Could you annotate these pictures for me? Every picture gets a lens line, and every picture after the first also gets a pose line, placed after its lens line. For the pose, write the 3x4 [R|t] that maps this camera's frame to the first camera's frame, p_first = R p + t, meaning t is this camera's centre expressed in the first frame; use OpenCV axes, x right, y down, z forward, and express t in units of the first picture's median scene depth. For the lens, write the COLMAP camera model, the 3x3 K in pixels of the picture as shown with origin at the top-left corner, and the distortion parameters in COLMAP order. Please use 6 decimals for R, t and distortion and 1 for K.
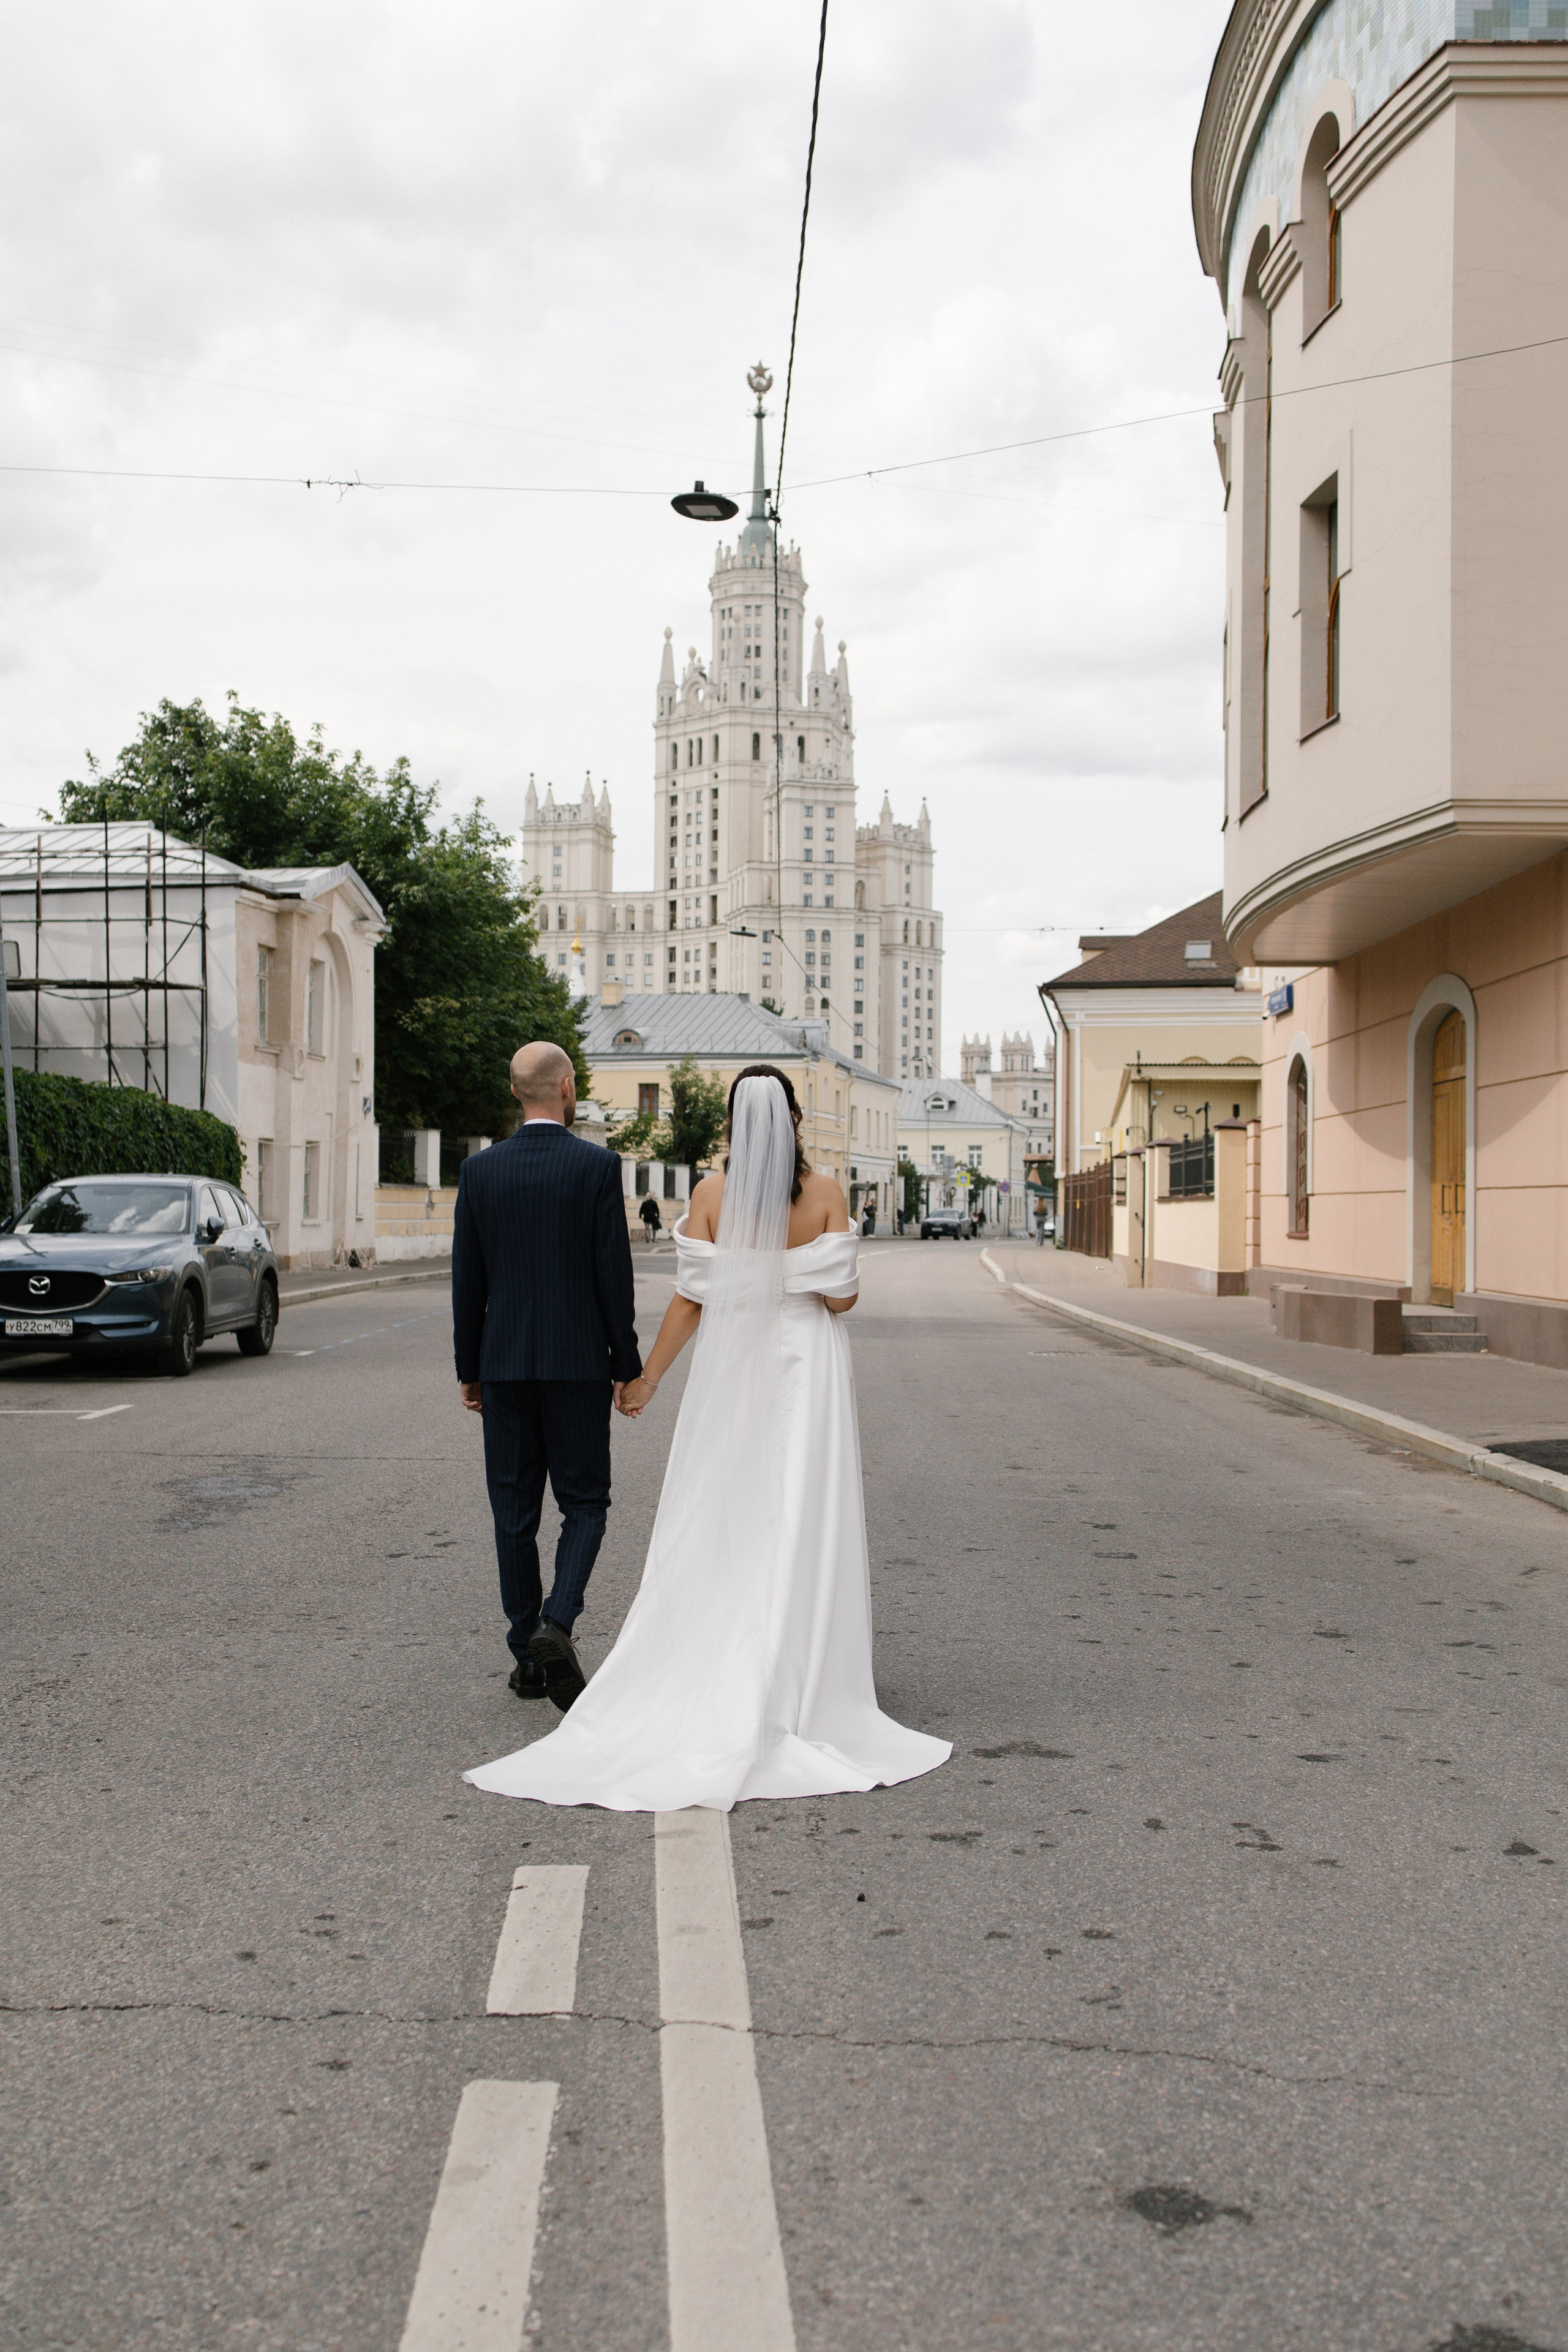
lens RADIAL K [[2225.3, 0, 795.4], [0, 2225.3, 1179.8], [0, 0, 1]] dist [0.007742, 0.001621]
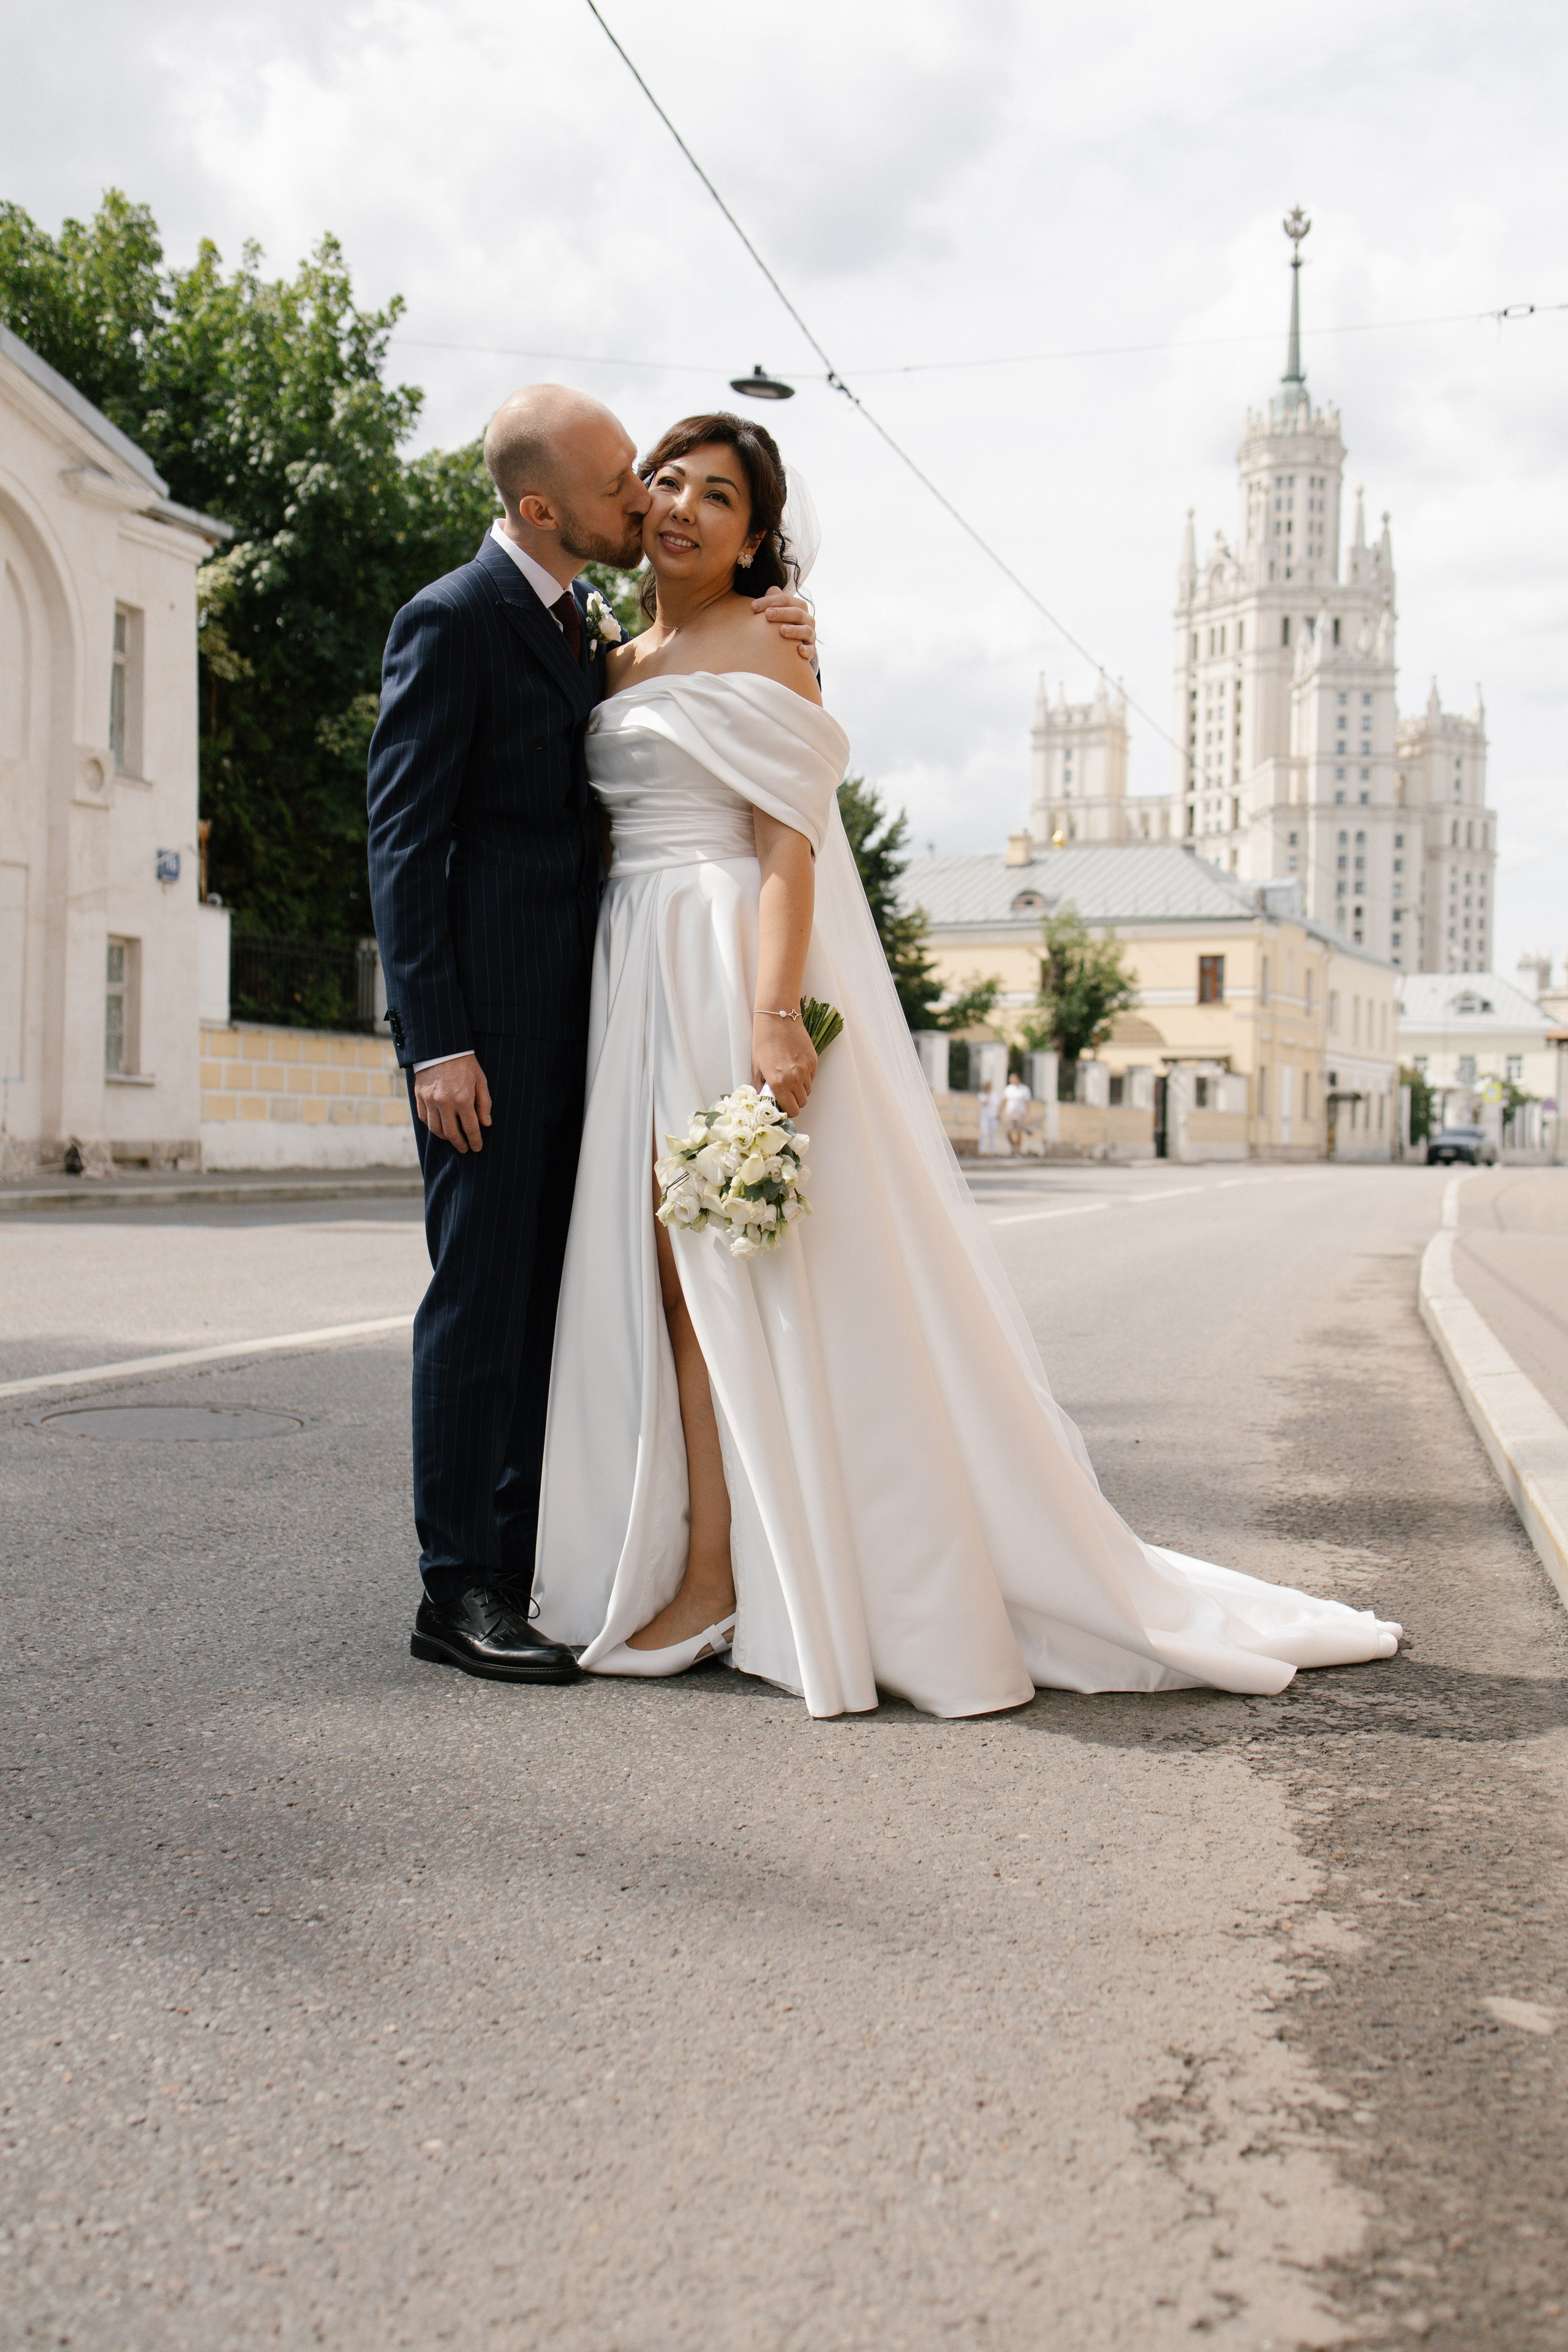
lens RADIAL K [[2271.5, 0, 781.8], [0, 2271.5, 1181.2], [0, 0, 1]] dist [0.018373, 0.018512]
pose [[0.971468, 0.013078, -0.236810, 0.019079], [-0.005602, 0.999465, 0.032215, 0.005705], [0.237104, -0.029969, 0.971022, 0.131946]]
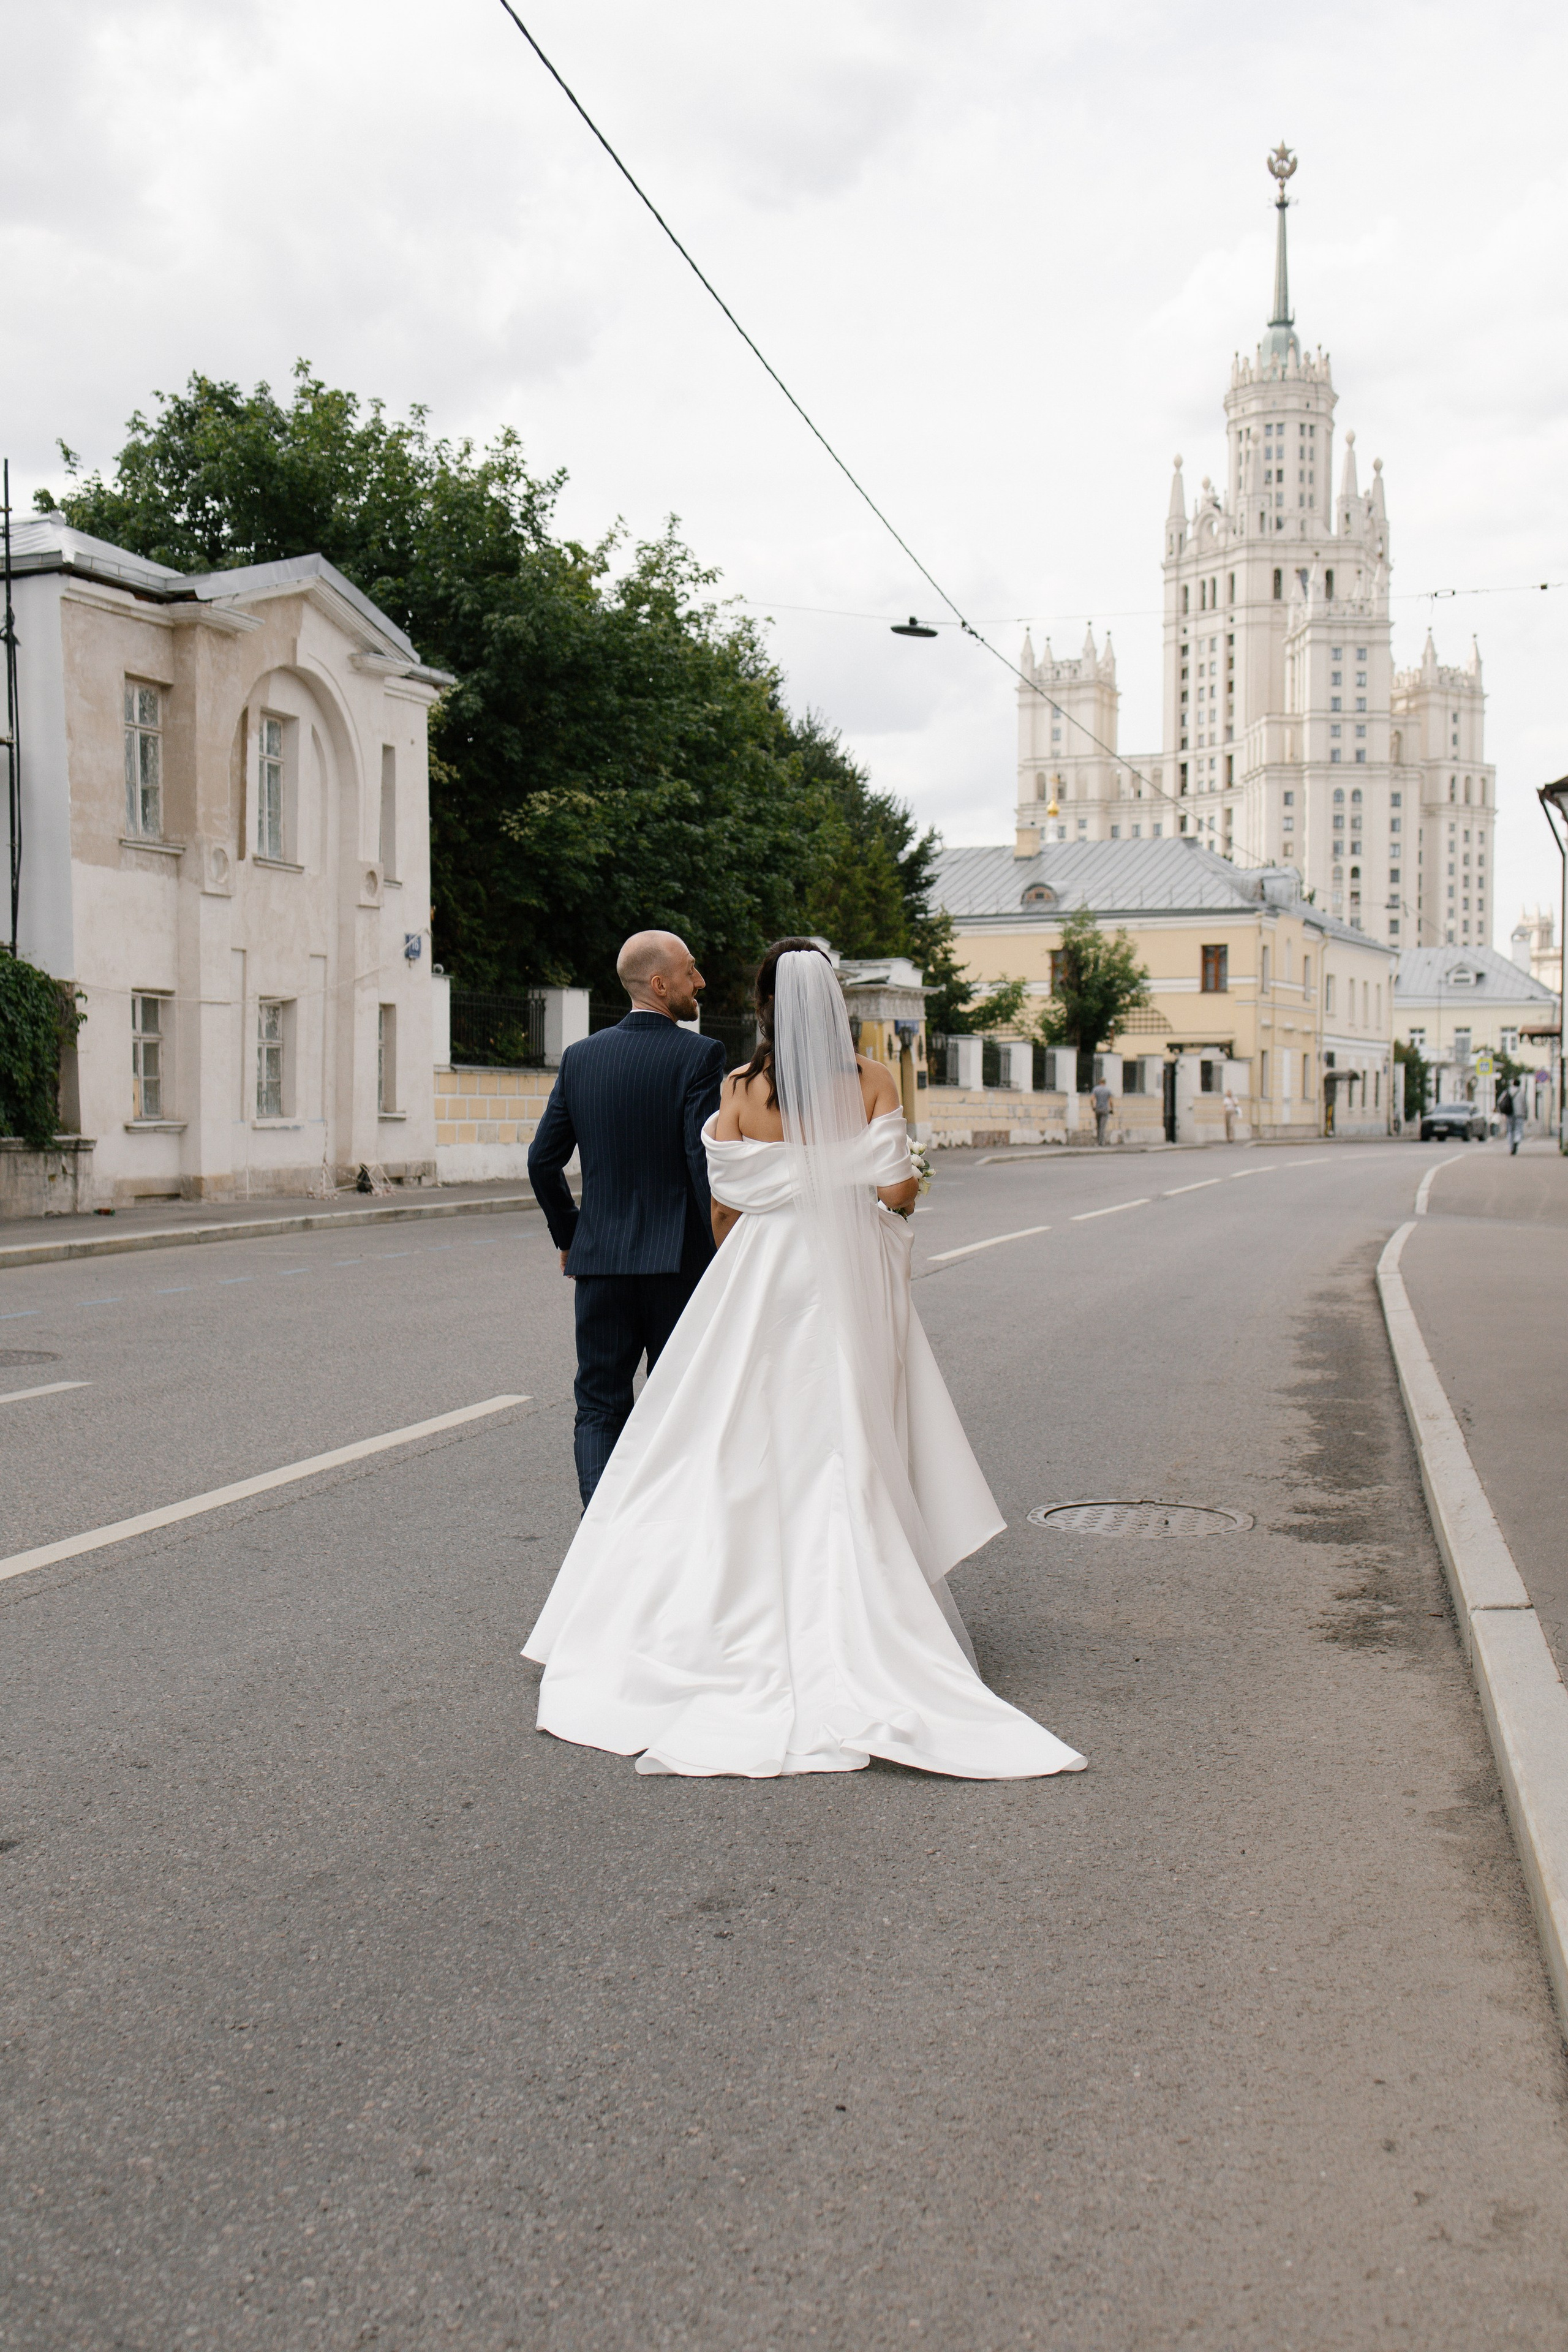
lens RADIAL K [[2377.9, 0, 829.8], [0, 2377.9, 1180.3], [0, 0, 1]] dist [0.021981, -0.014586]
pose [[0.978069, 0.000288, -0.208280, 0.019523], [0.008823, 0.999044, 0.042812, 0.001670], [0.208093, -0.043711, 0.977132, 0.085044]]
